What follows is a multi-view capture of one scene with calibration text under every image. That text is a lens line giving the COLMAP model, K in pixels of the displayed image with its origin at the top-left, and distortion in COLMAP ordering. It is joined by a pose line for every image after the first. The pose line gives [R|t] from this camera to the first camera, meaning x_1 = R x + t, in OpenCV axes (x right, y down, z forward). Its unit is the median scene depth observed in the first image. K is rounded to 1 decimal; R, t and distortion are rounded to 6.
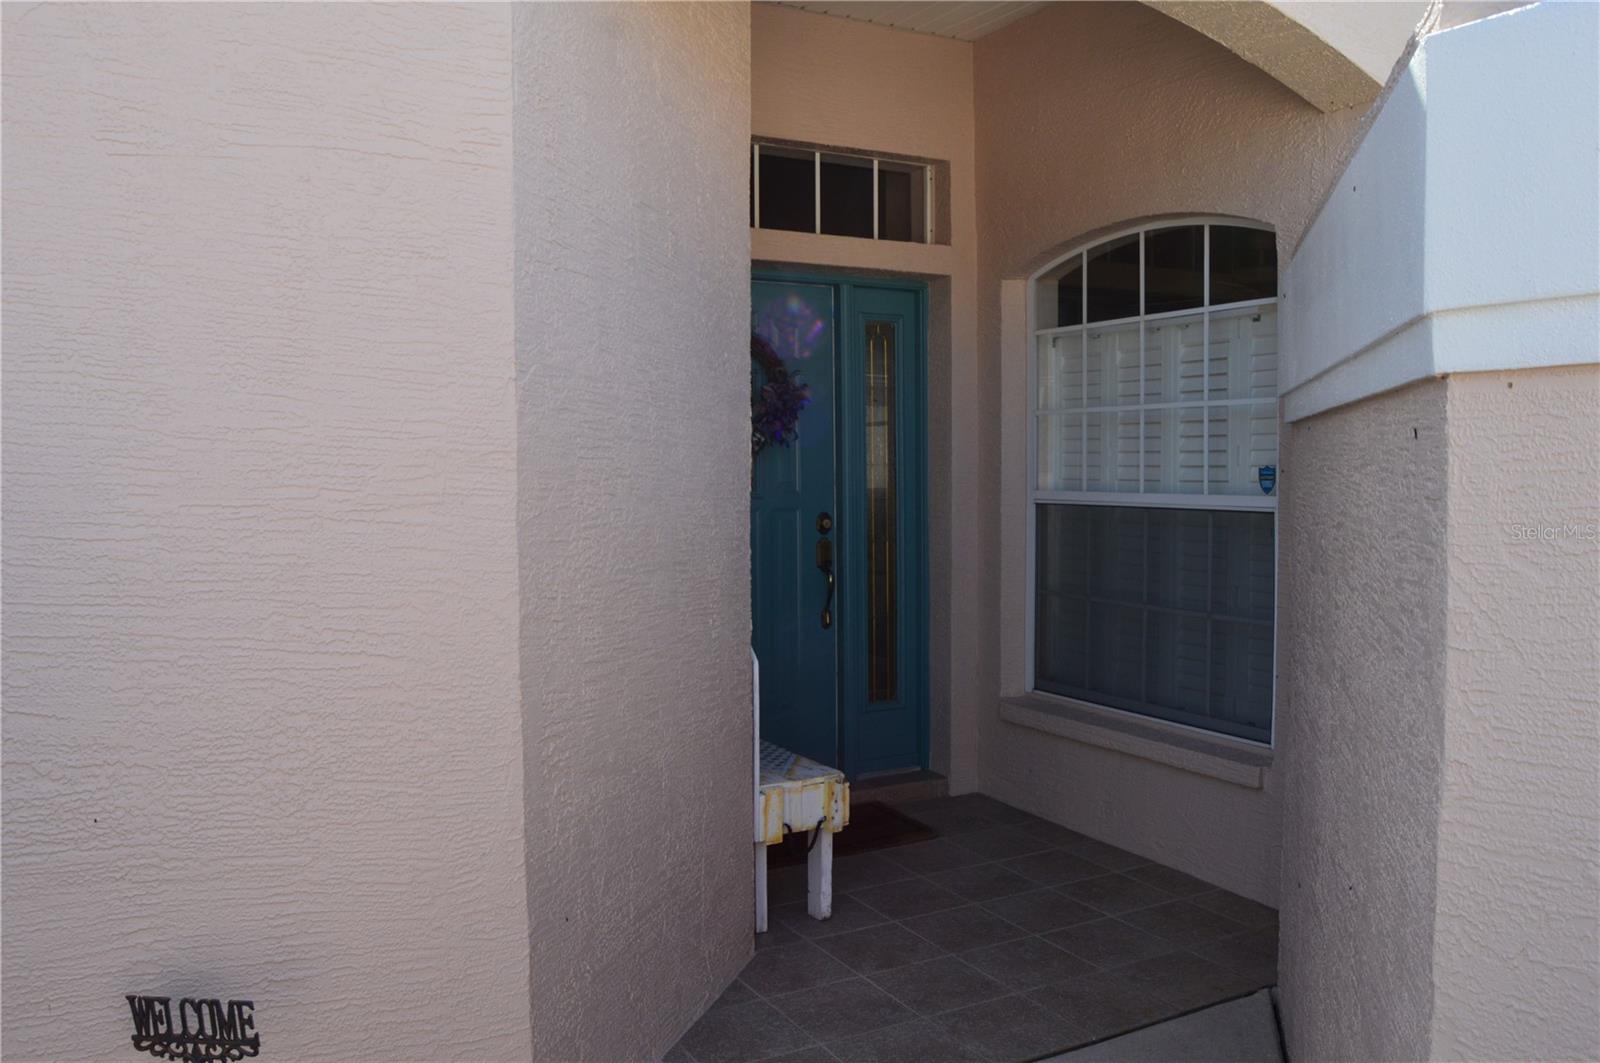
lens RADIAL K [[1274.5, 0, 804.2], [0, 1274.5, 529.1], [0, 0, 1]] dist [-0.095320, 0.037833]
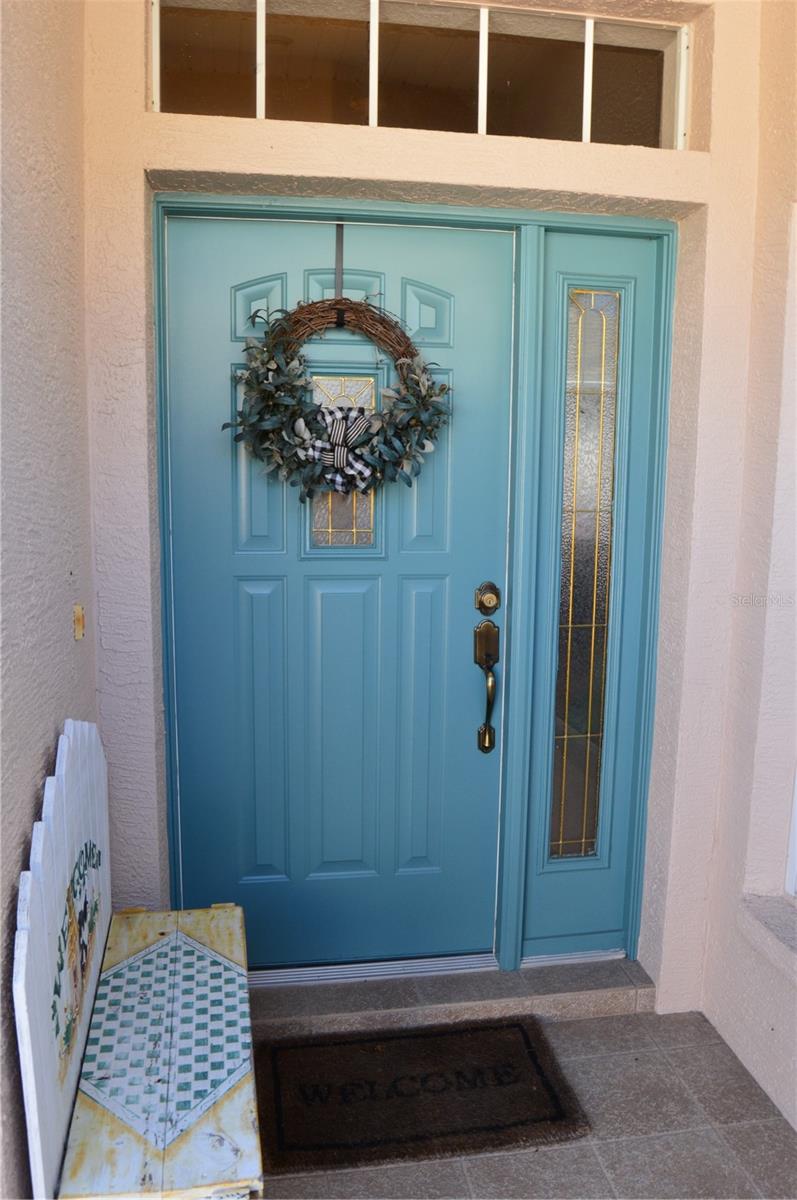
lens RADIAL K [[955.8, 0, 393.5], [0, 955.8, 600.2], [0, 0, 1]] dist [-0.095320, 0.037833]
pose [[0.936406, 0.070528, -0.343757, 0.140440], [-0.032808, 0.992900, 0.114342, -0.058794], [0.349381, -0.095792, 0.932071, 0.516305]]
